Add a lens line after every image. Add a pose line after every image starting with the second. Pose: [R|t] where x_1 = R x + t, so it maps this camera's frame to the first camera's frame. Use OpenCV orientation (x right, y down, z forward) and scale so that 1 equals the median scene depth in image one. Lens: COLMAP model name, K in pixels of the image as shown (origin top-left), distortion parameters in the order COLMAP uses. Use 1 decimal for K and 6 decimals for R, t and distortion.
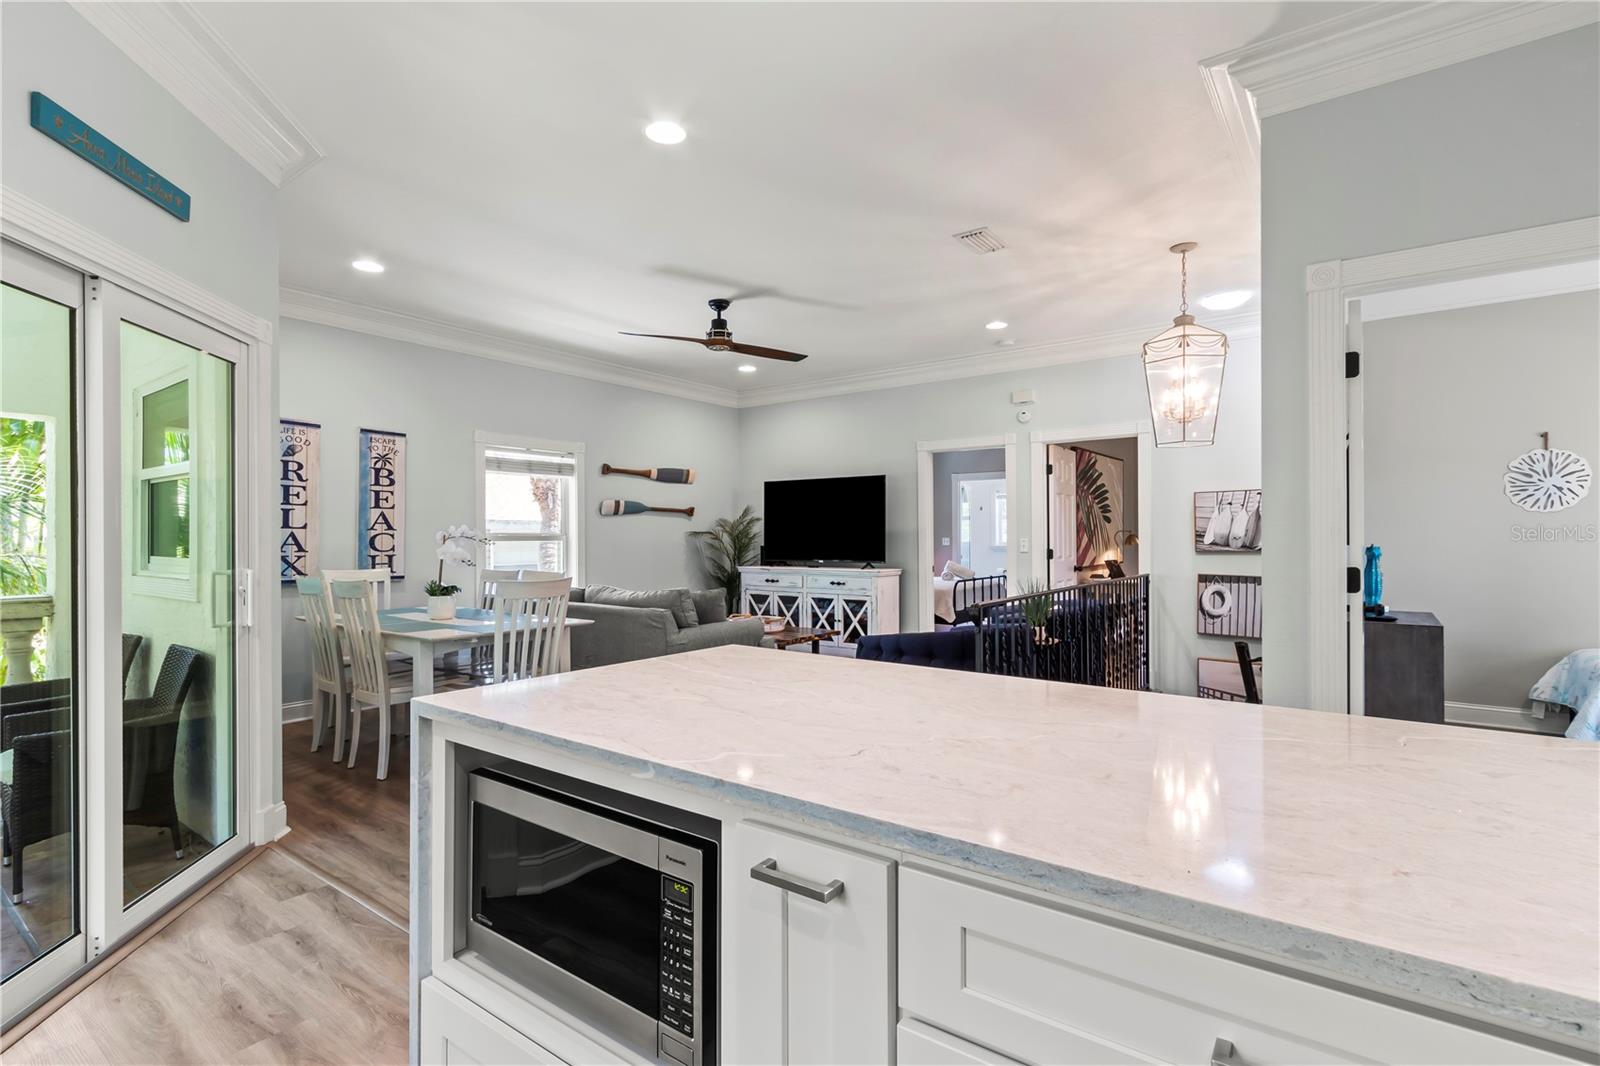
lens RADIAL K [[739.3, 0, 793.7], [0, 739.3, 544.2], [0, 0, 1]] dist [0.001129, 0.000022]
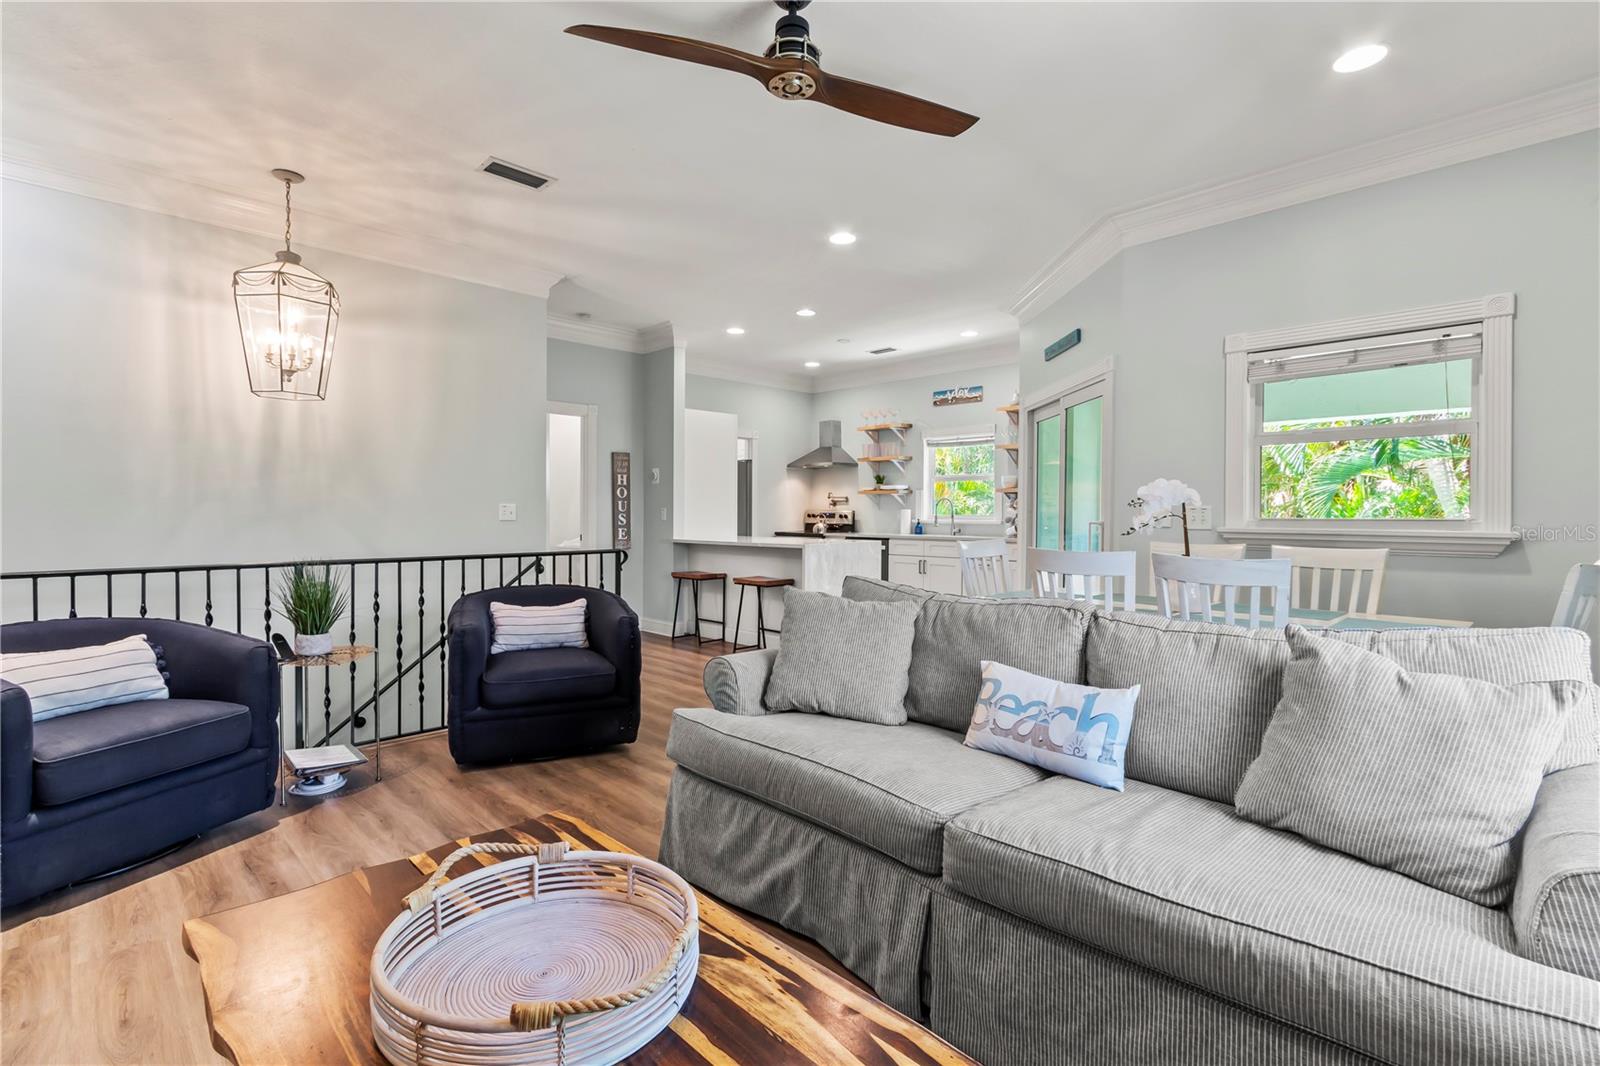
lens RADIAL K [[731.8, 0, 788.0], [0, 731.8, 519.3], [0, 0, 1]] dist [-0.001862, -0.000290]
pose [[-0.987480, -0.001530, 0.157734, -0.158137], [0.001284, 0.999842, 0.017736, -0.001359], [-0.157737, 0.017717, -0.987322, 1.349374]]
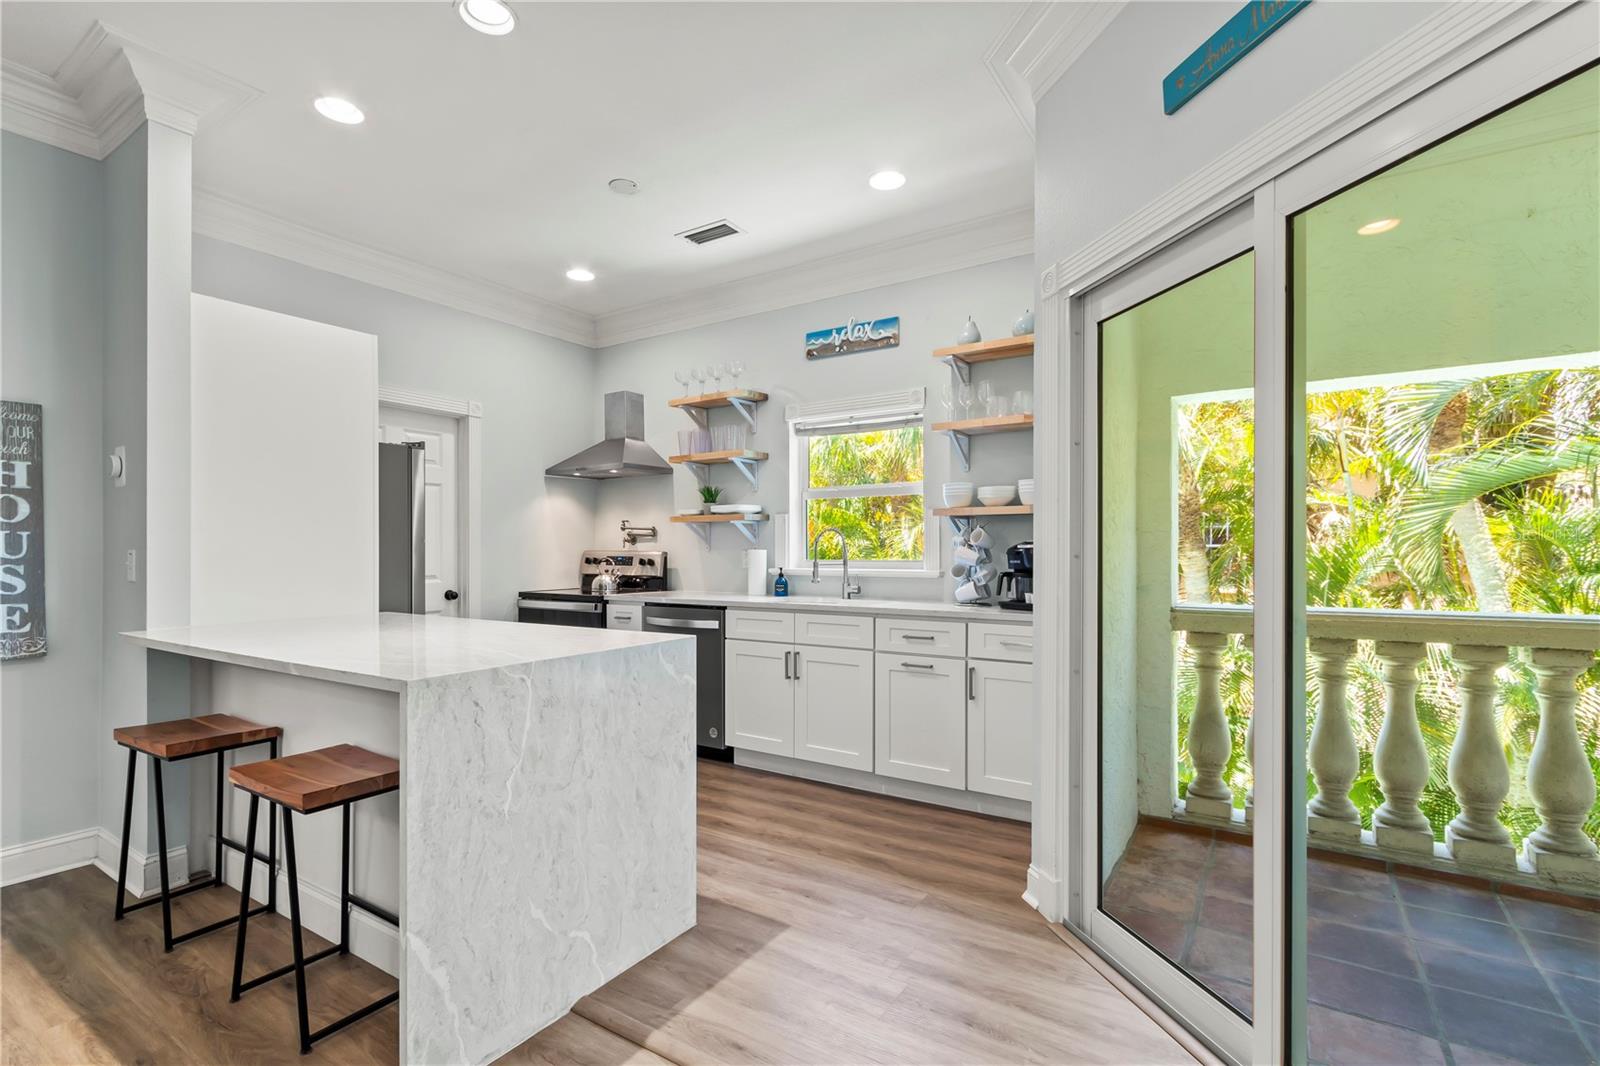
lens RADIAL K [[739.3, 0, 793.7], [0, 739.3, 544.2], [0, 0, 1]] dist [0.001129, 0.000022]
pose [[-0.998565, 0.003892, -0.053408, -0.156389], [0.003902, 0.999992, -0.000078, -0.000515], [0.053408, -0.000286, -0.998573, 0.659570]]
